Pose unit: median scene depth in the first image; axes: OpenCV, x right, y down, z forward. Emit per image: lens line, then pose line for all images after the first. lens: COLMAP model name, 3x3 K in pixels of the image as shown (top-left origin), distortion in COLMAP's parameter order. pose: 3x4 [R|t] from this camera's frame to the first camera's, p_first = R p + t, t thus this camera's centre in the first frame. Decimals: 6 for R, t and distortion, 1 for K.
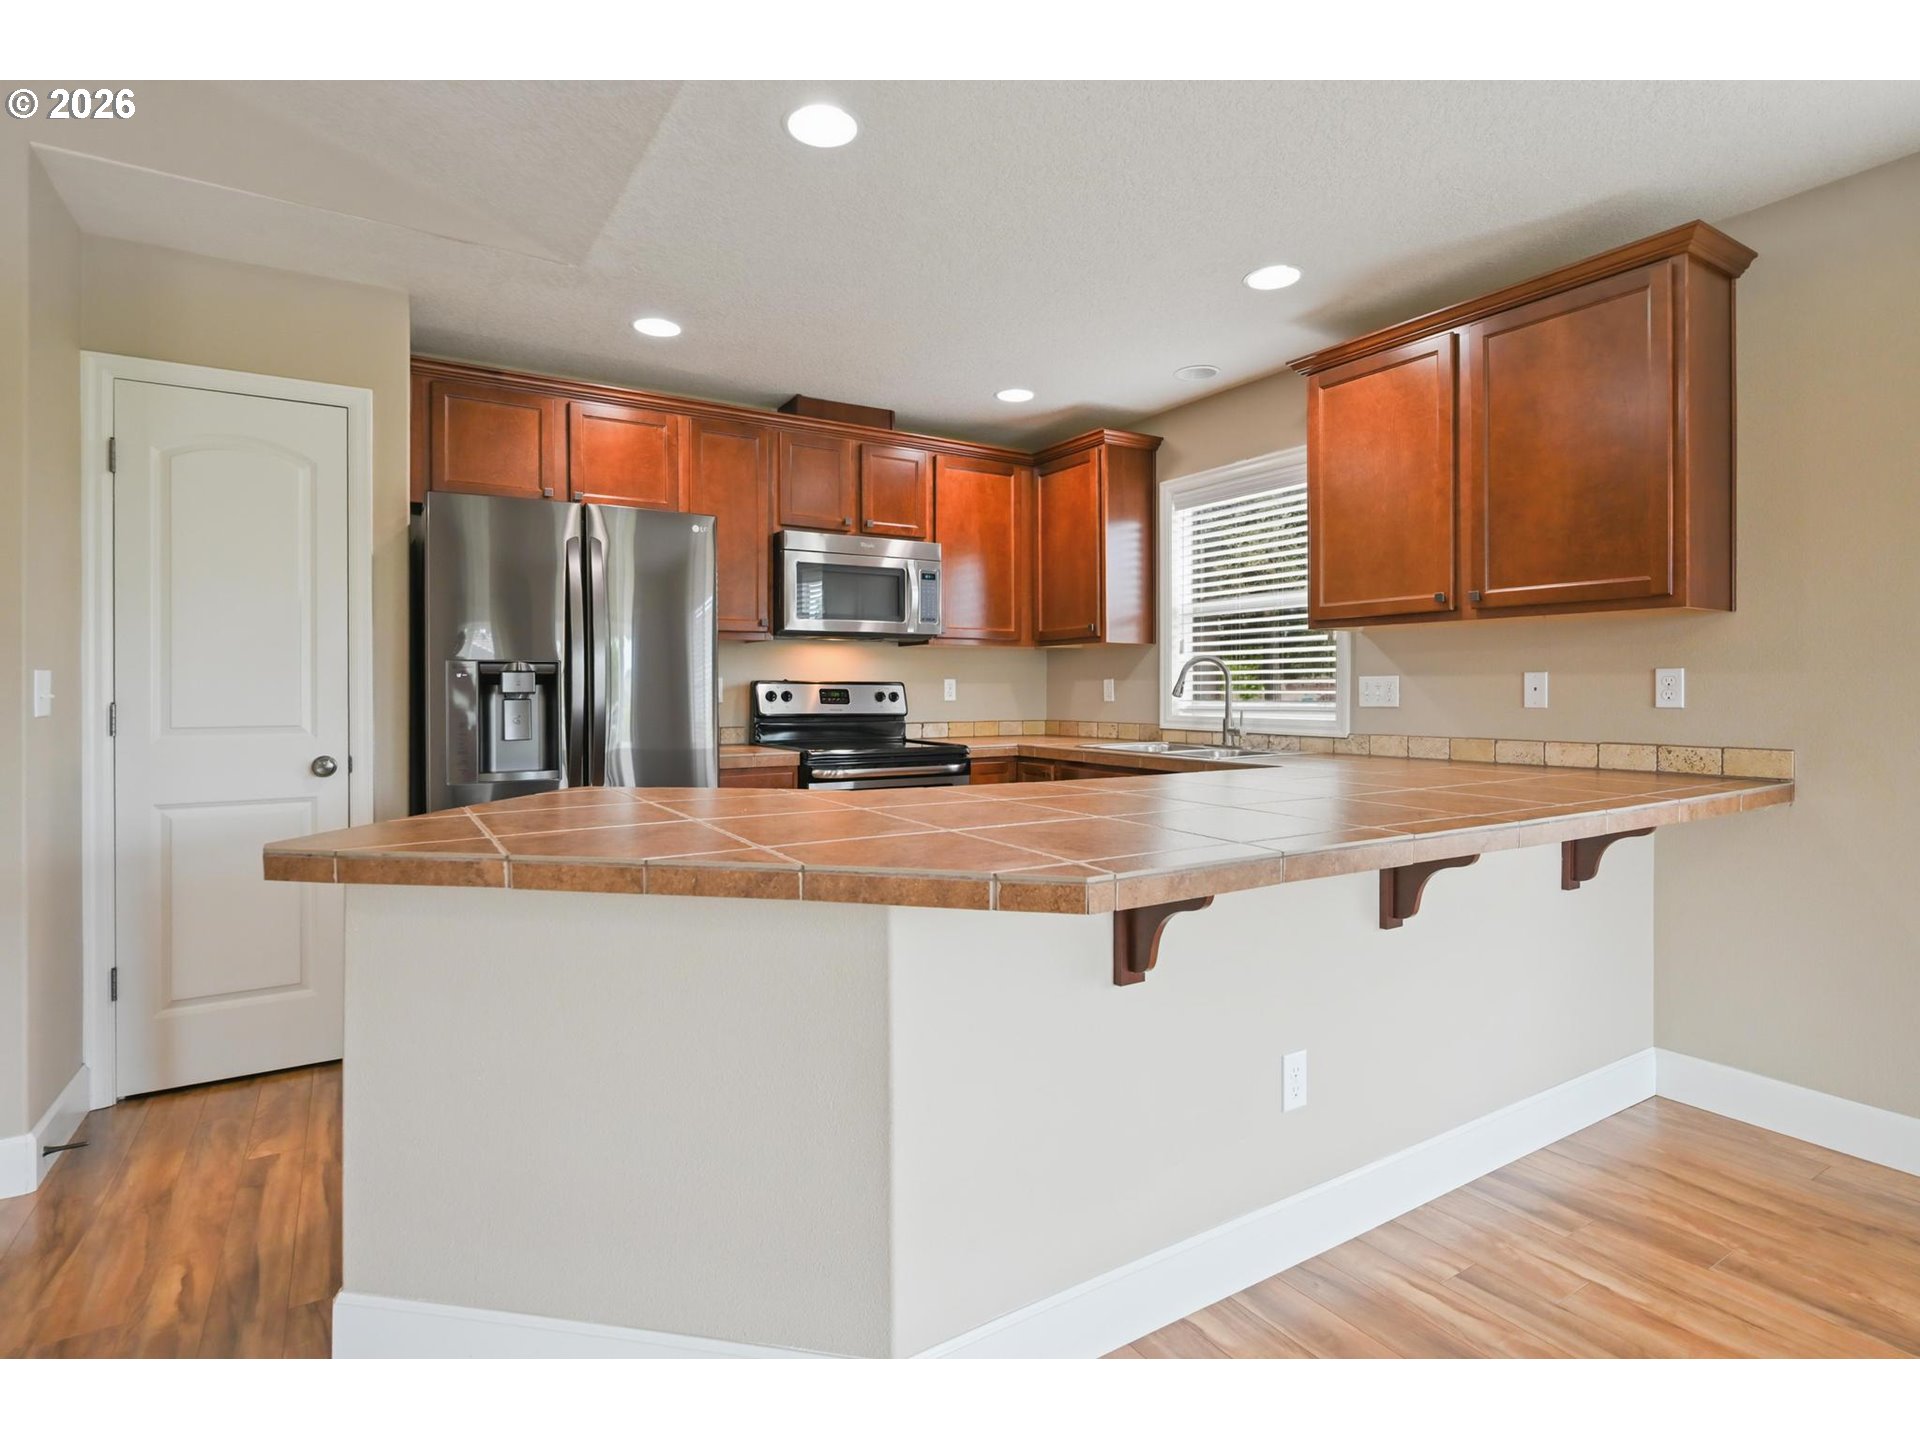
lens RADIAL K [[950.0, 0, 959.9], [0, 950.0, 690.9], [0, 0, 1]] dist [-0.002829, 0.001042]
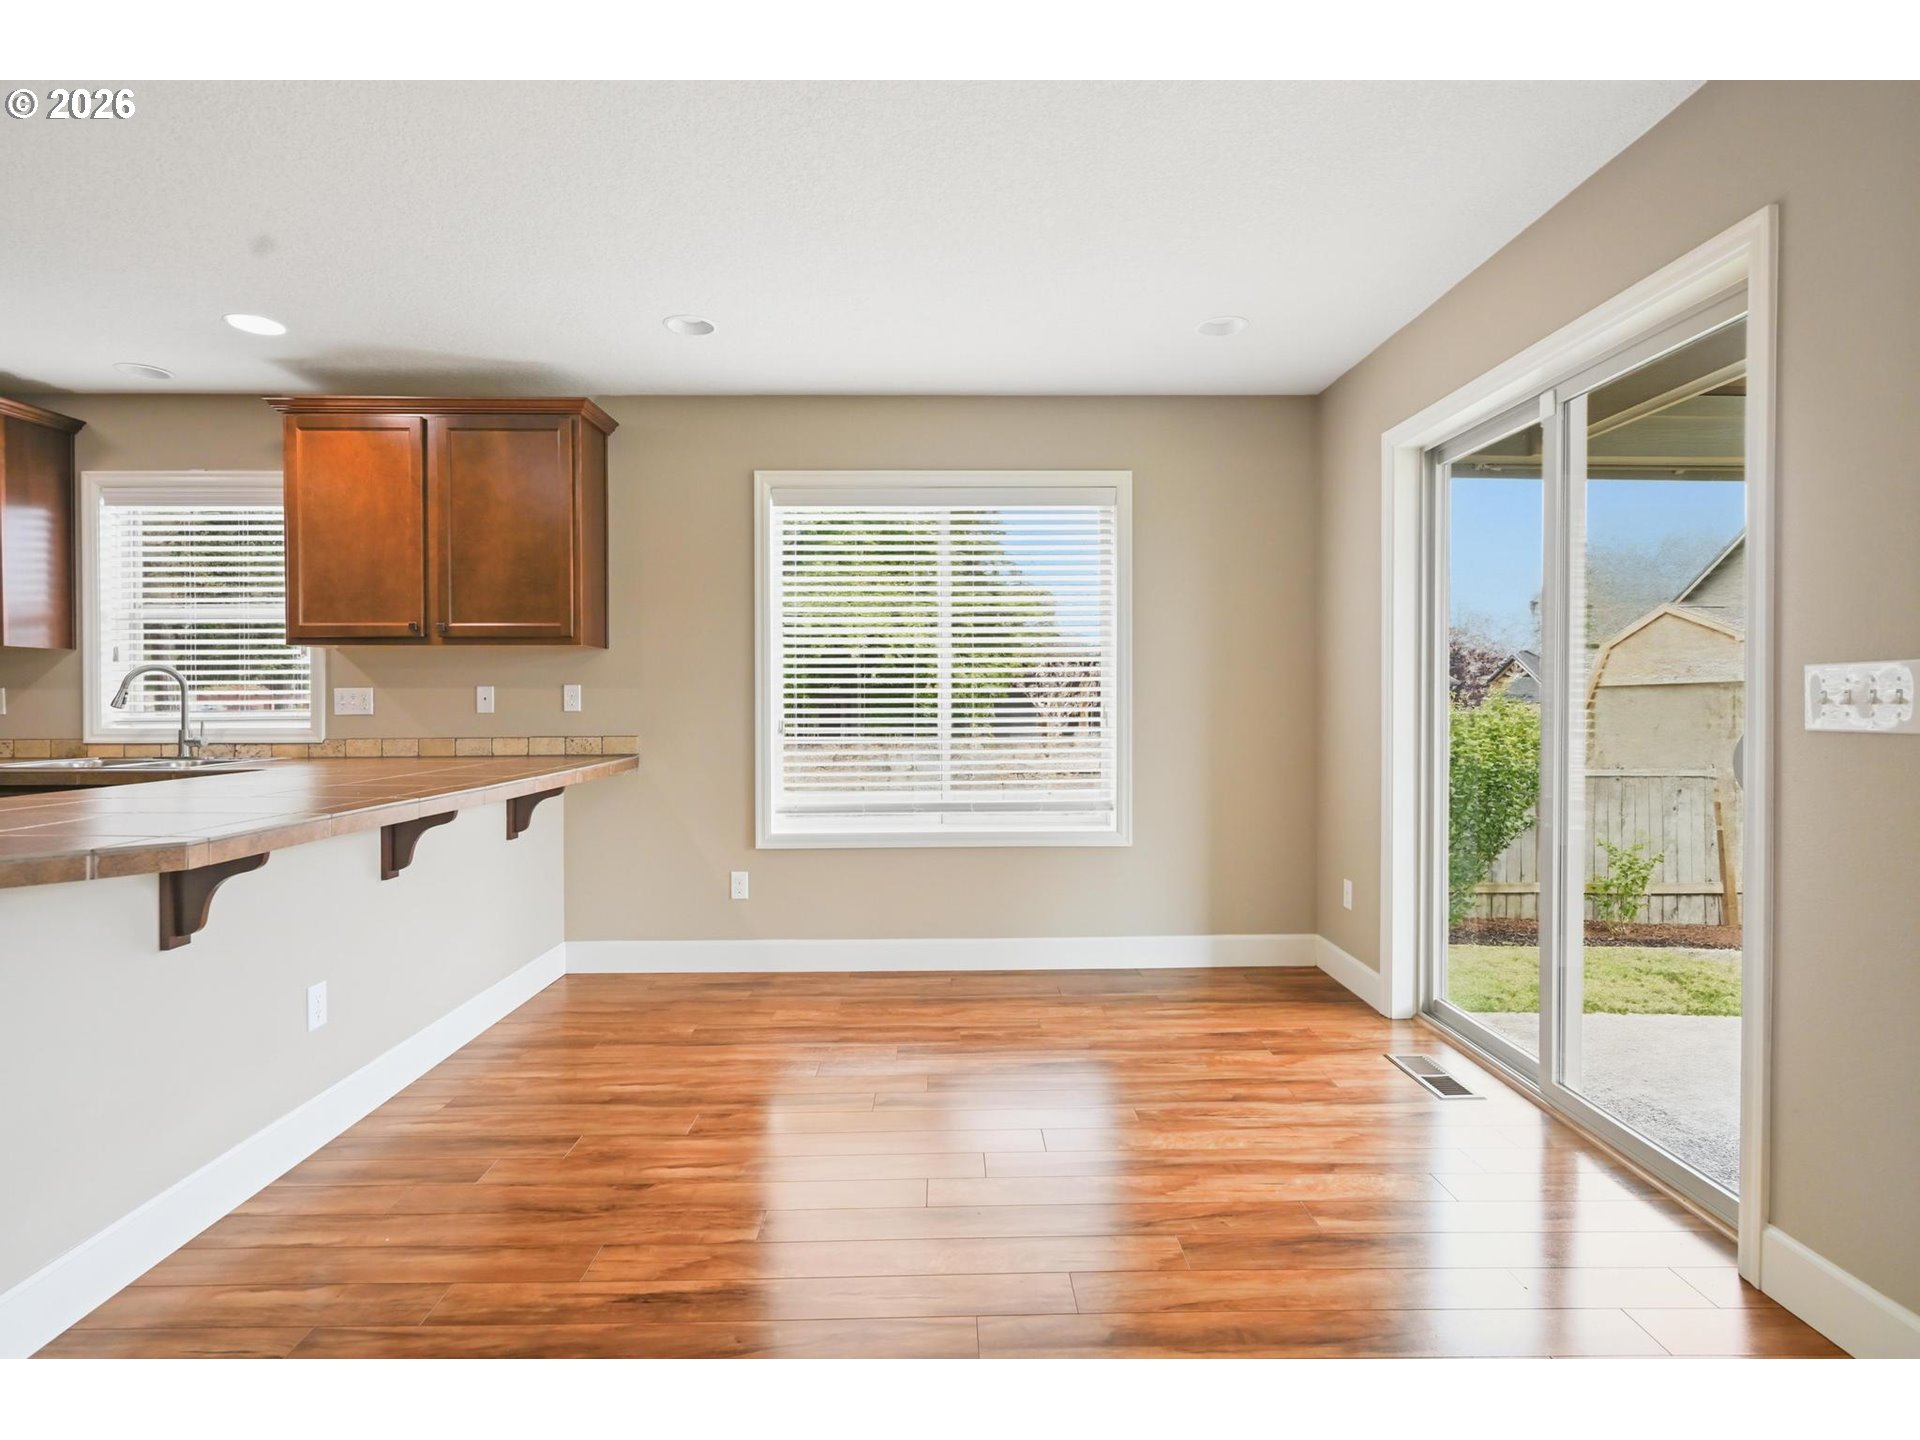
lens RADIAL K [[950.0, 0, 963.7], [0, 950.0, 705.7], [0, 0, 1]] dist [-0.002829, 0.001042]
pose [[0.516233, -0.007390, 0.856416, -0.182567], [0.003303, 0.999973, 0.006637, 0.000841], [-0.856442, -0.000597, 0.516243, -0.255429]]
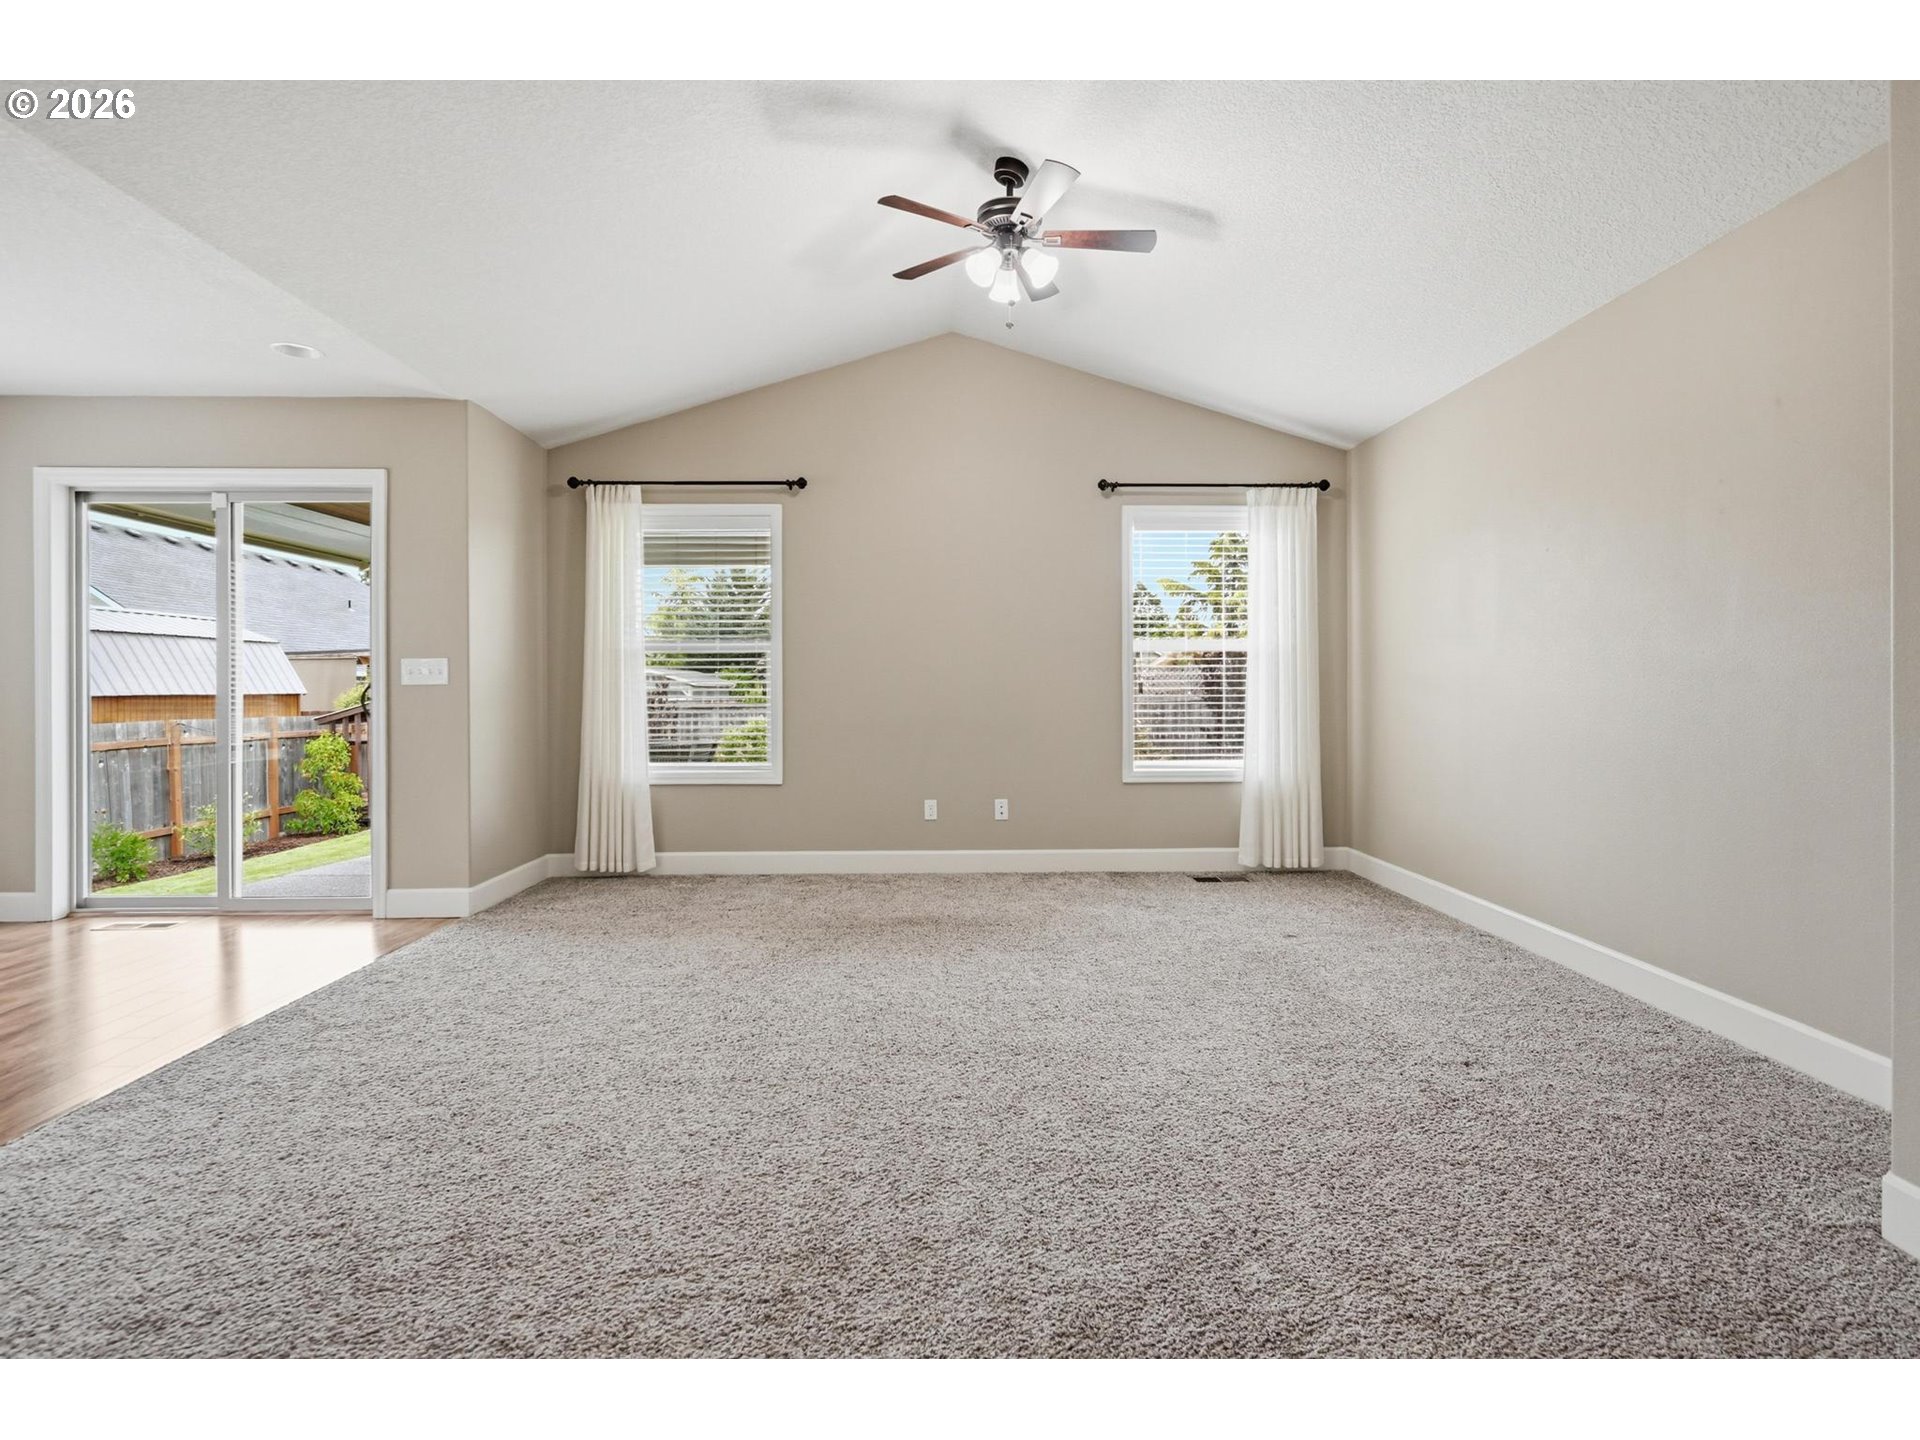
lens RADIAL K [[950.0, 0, 952.9], [0, 950.0, 693.9], [0, 0, 1]] dist [-0.002829, 0.001042]
pose [[-0.856209, 0.000489, 0.516630, -0.885791], [0.006410, 0.999933, 0.009676, 0.025306], [-0.516590, 0.011596, -0.856154, 0.404828]]
